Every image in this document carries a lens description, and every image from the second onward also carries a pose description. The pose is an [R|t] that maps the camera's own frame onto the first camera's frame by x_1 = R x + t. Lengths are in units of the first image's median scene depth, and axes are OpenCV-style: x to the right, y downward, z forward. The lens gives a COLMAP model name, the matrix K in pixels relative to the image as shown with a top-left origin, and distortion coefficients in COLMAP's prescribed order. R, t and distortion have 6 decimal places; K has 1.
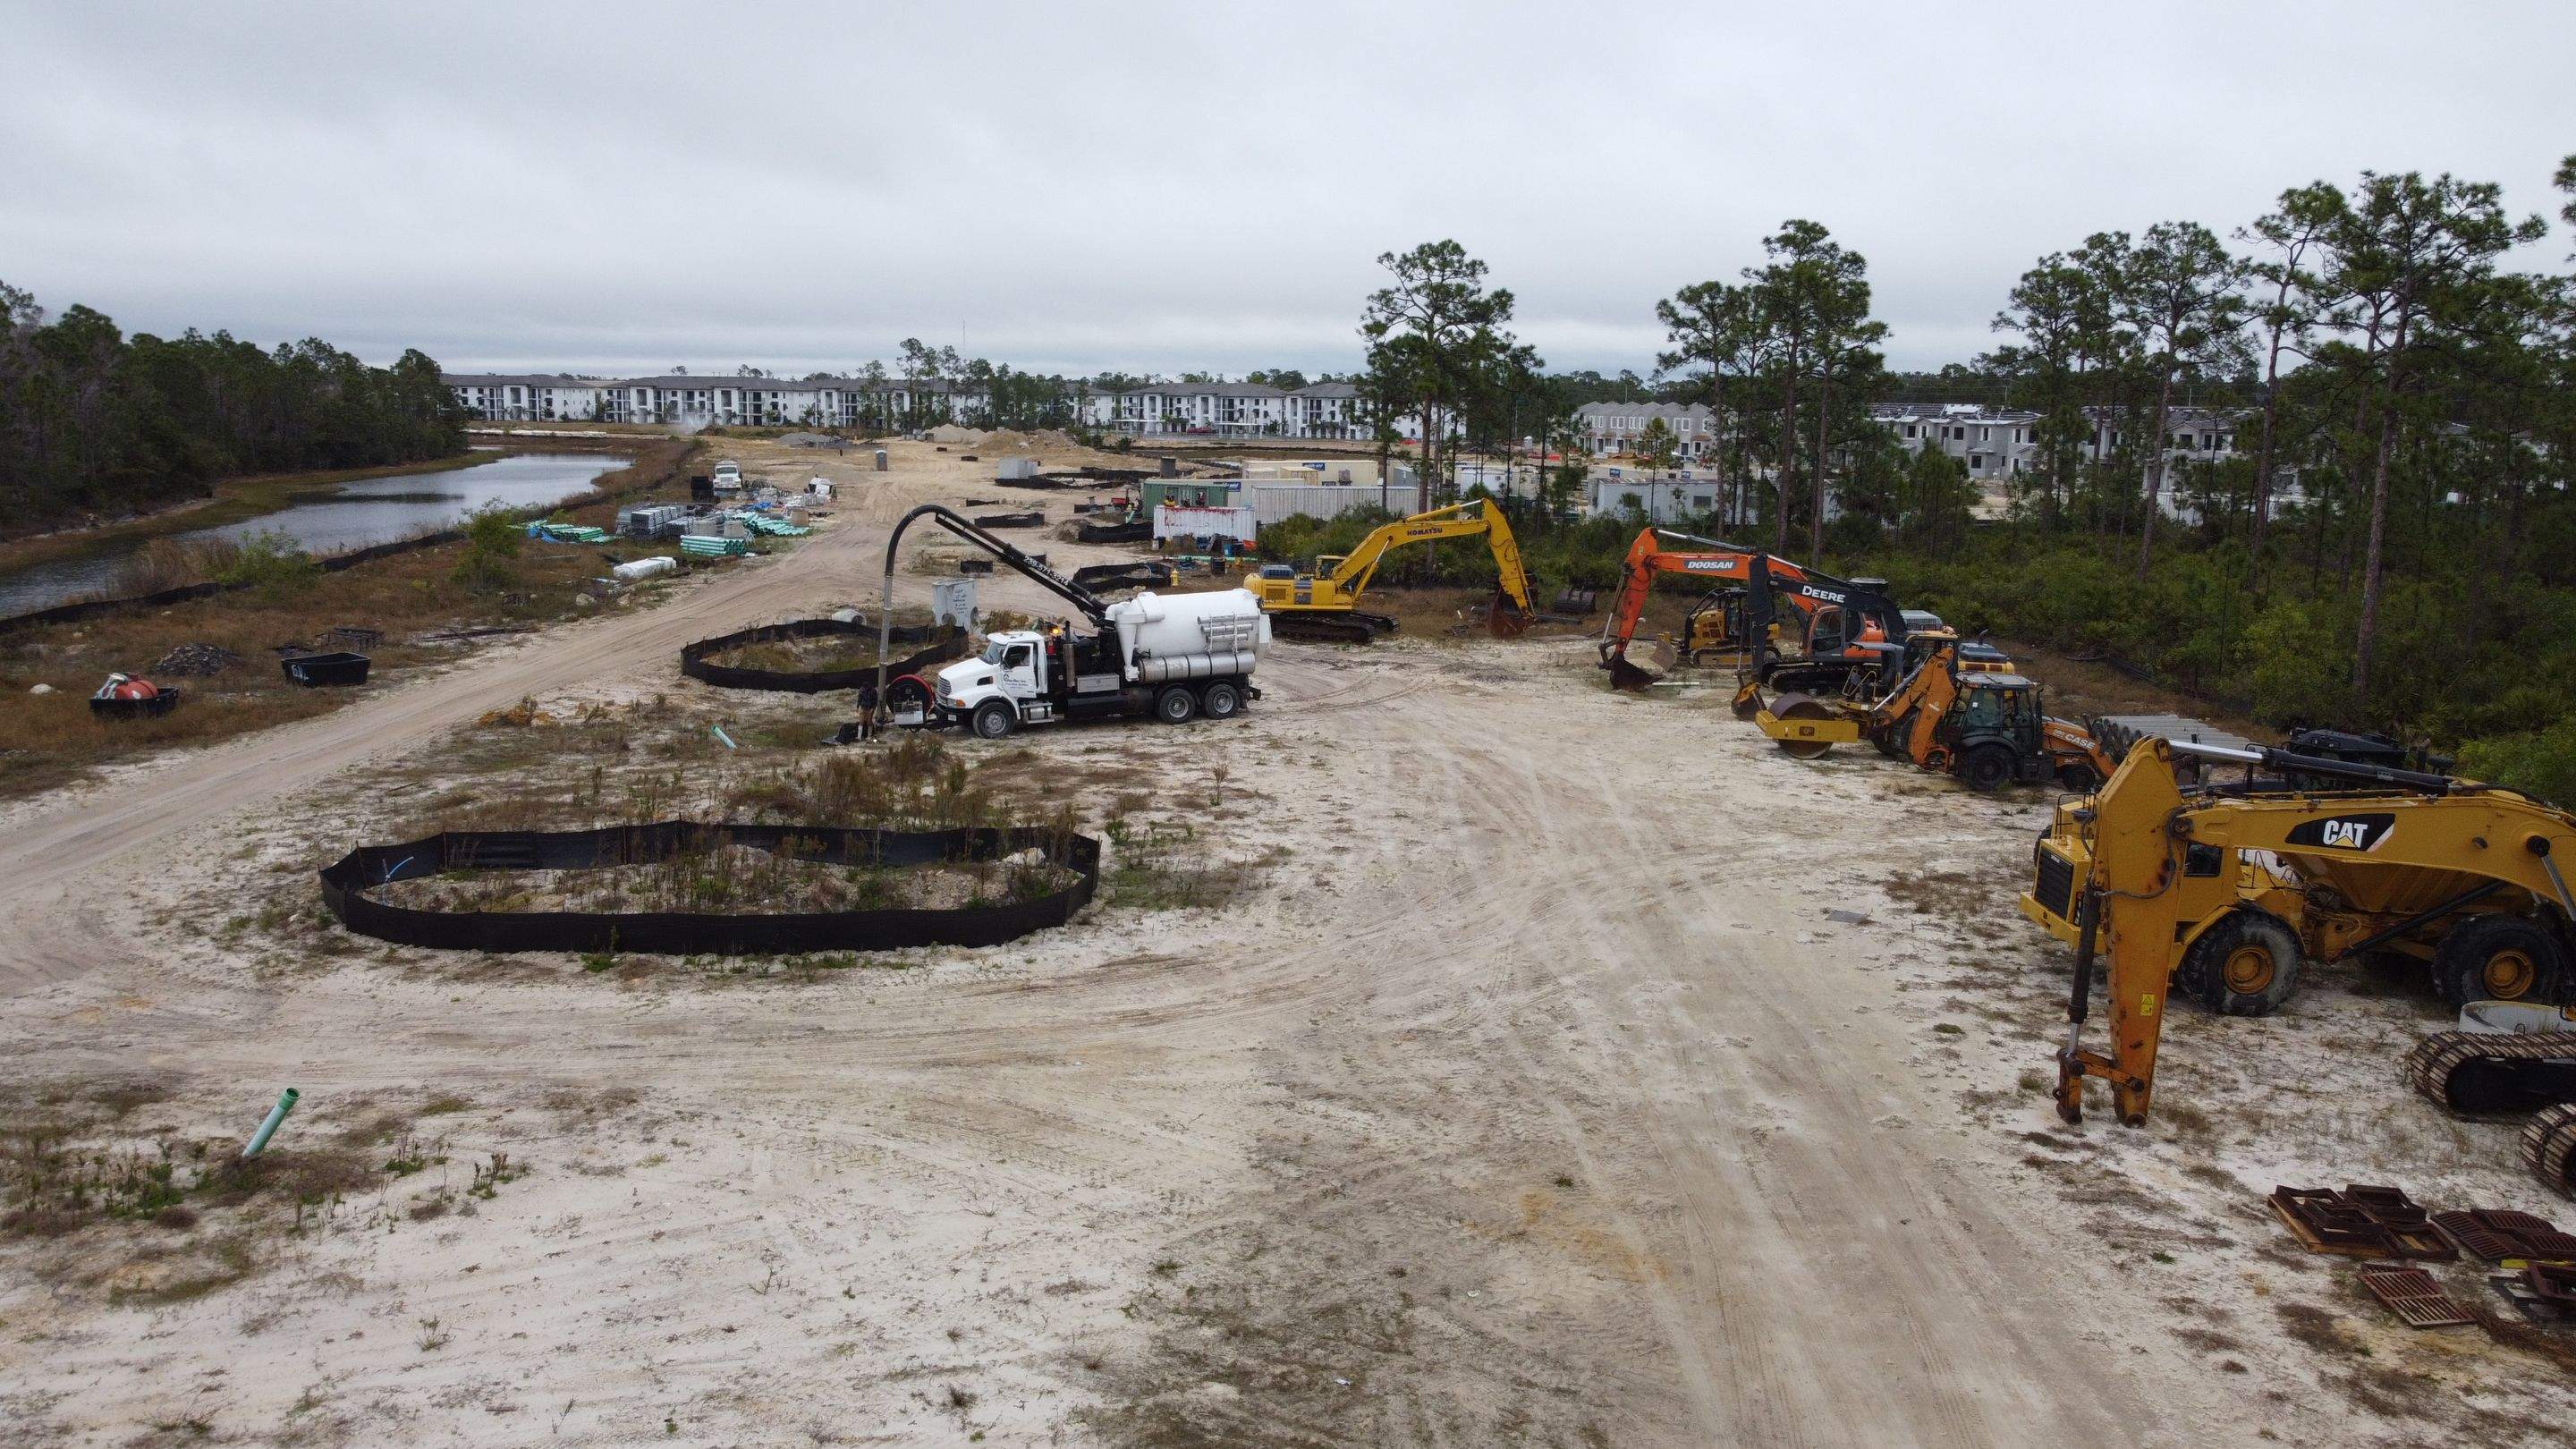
lens RADIAL K [[1956.7, 0, 1291.3], [0, 1956.7, 718.6], [0, 0, 1]] dist [-0.001940, -0.001970]
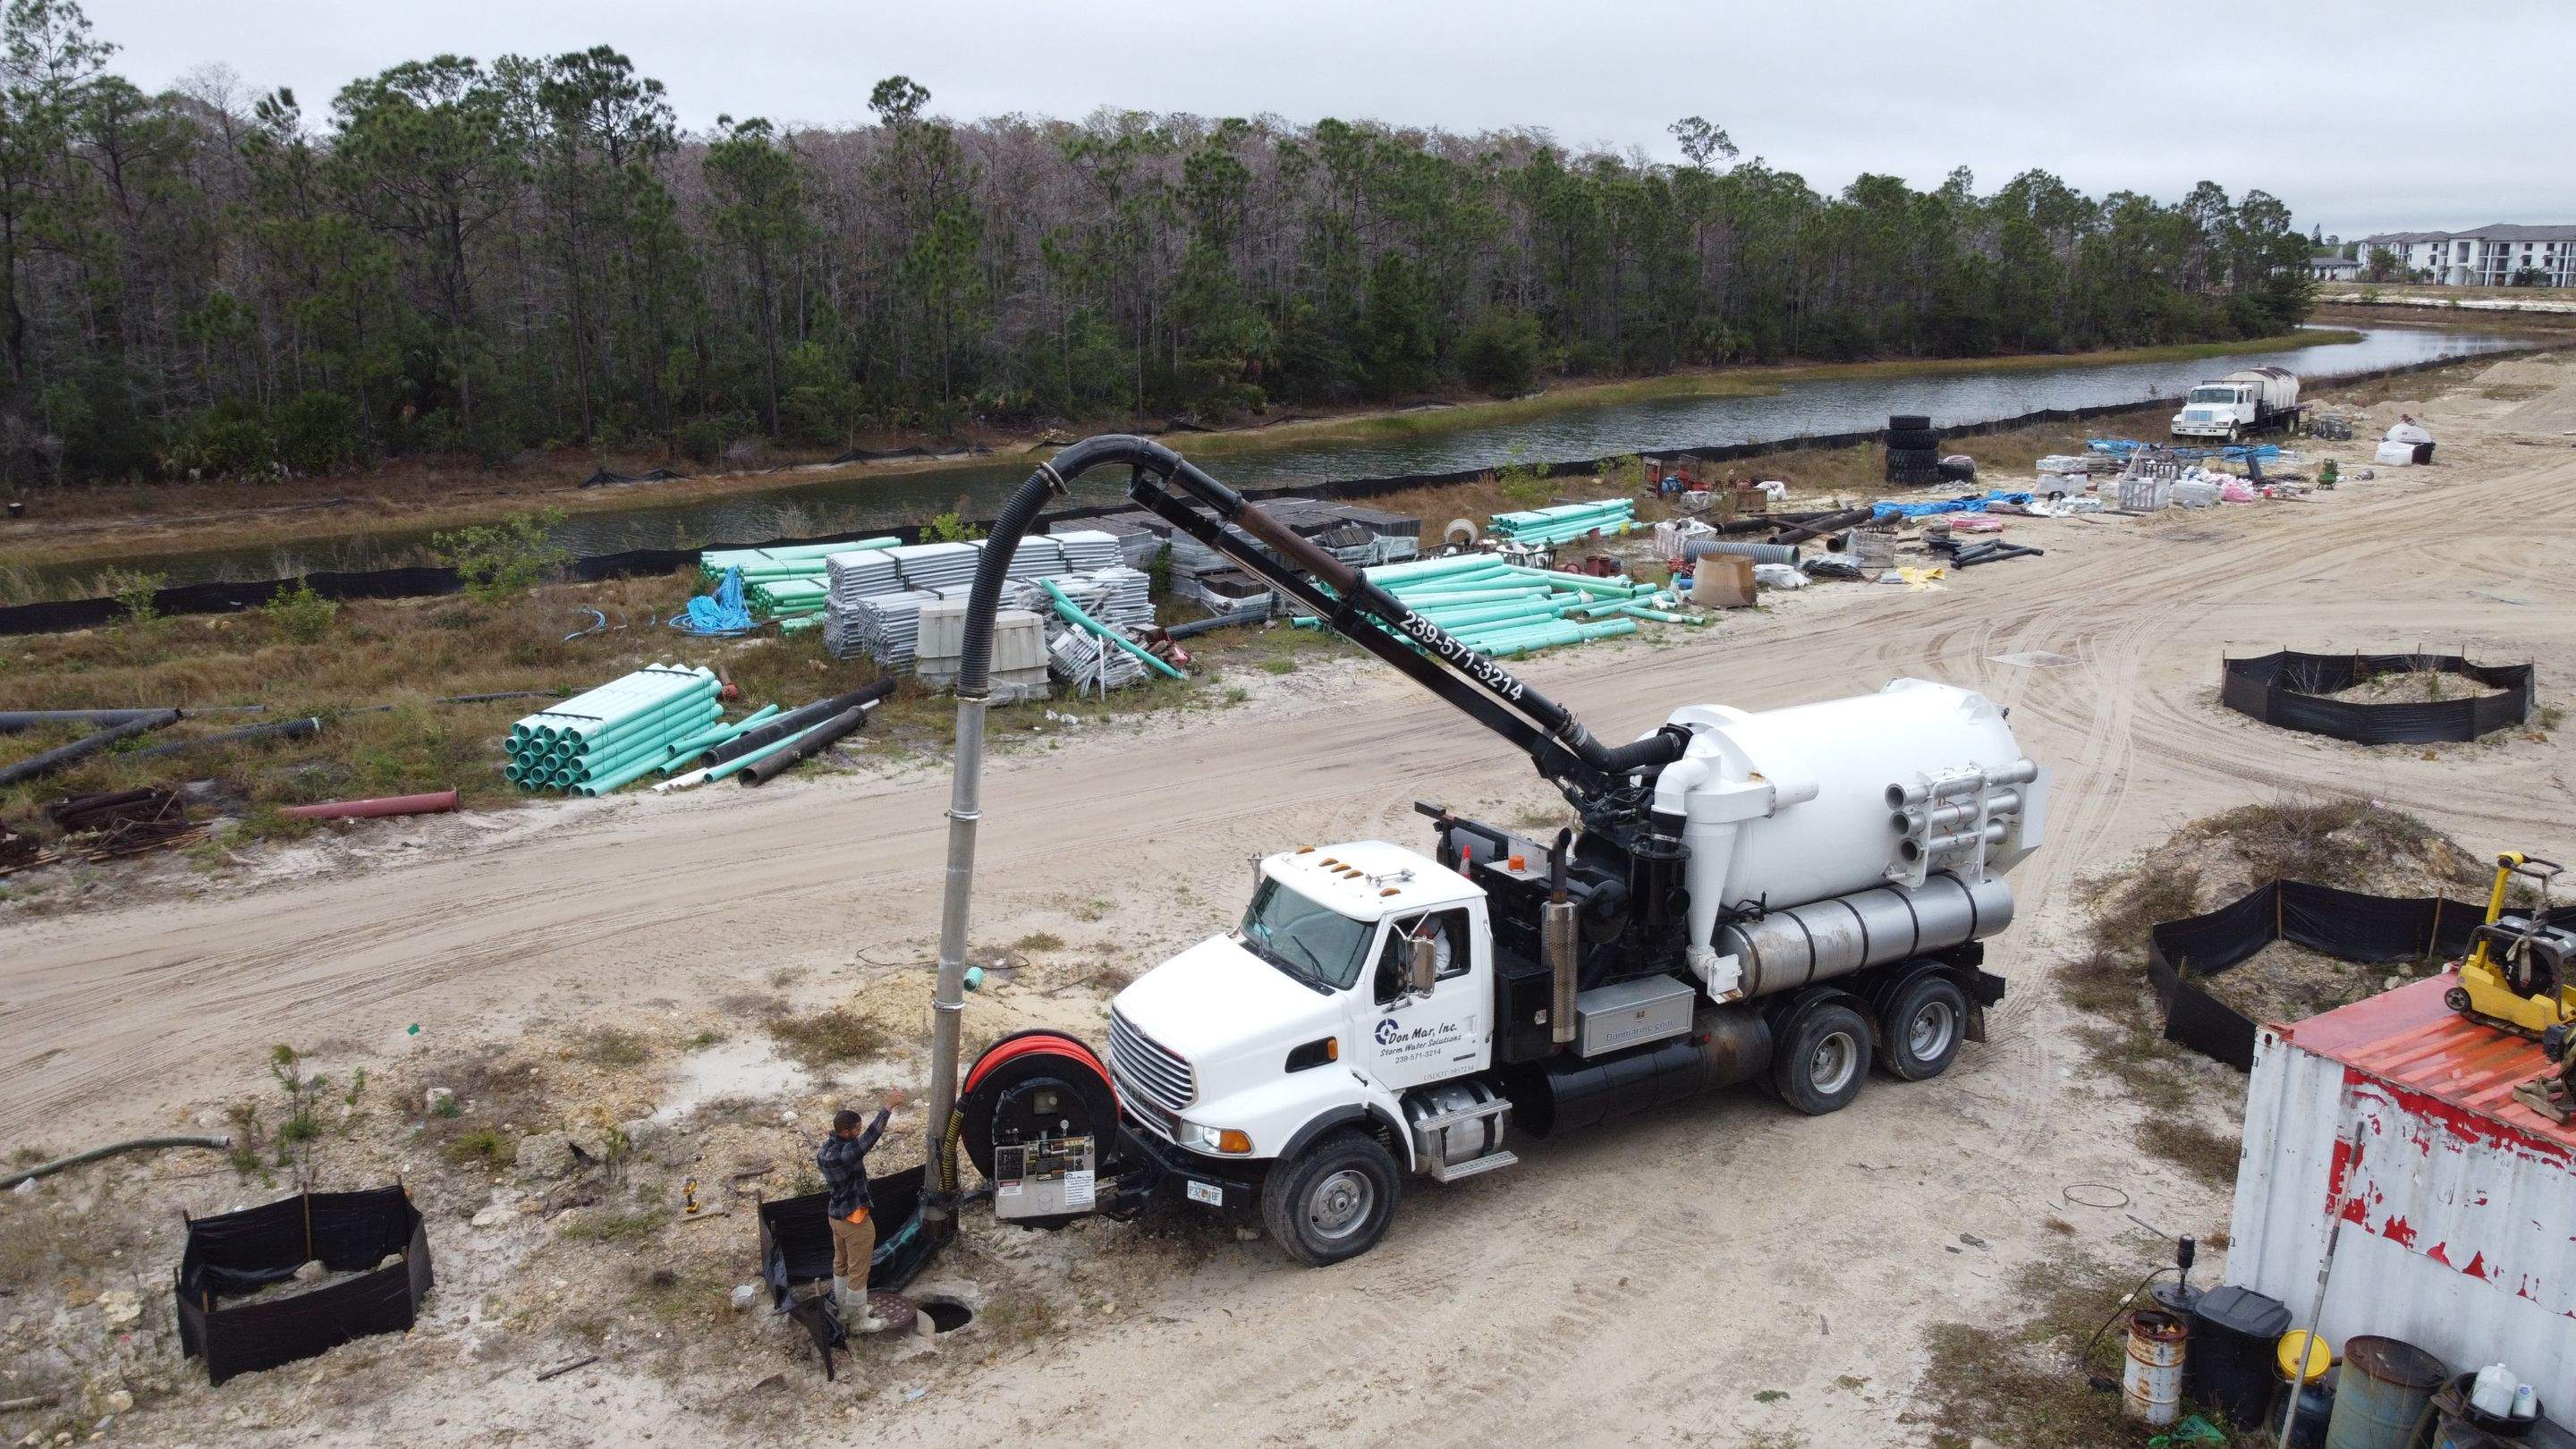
lens RADIAL K [[1956.7, 0, 1282.5], [0, 1956.7, 703.0], [0, 0, 1]] dist [-0.001940, -0.001970]
pose [[0.507509, 0.178330, -0.842990, -0.001364], [-0.129070, 0.983044, 0.130253, -0.035758], [0.851925, 0.042700, 0.521921, 0.236422]]
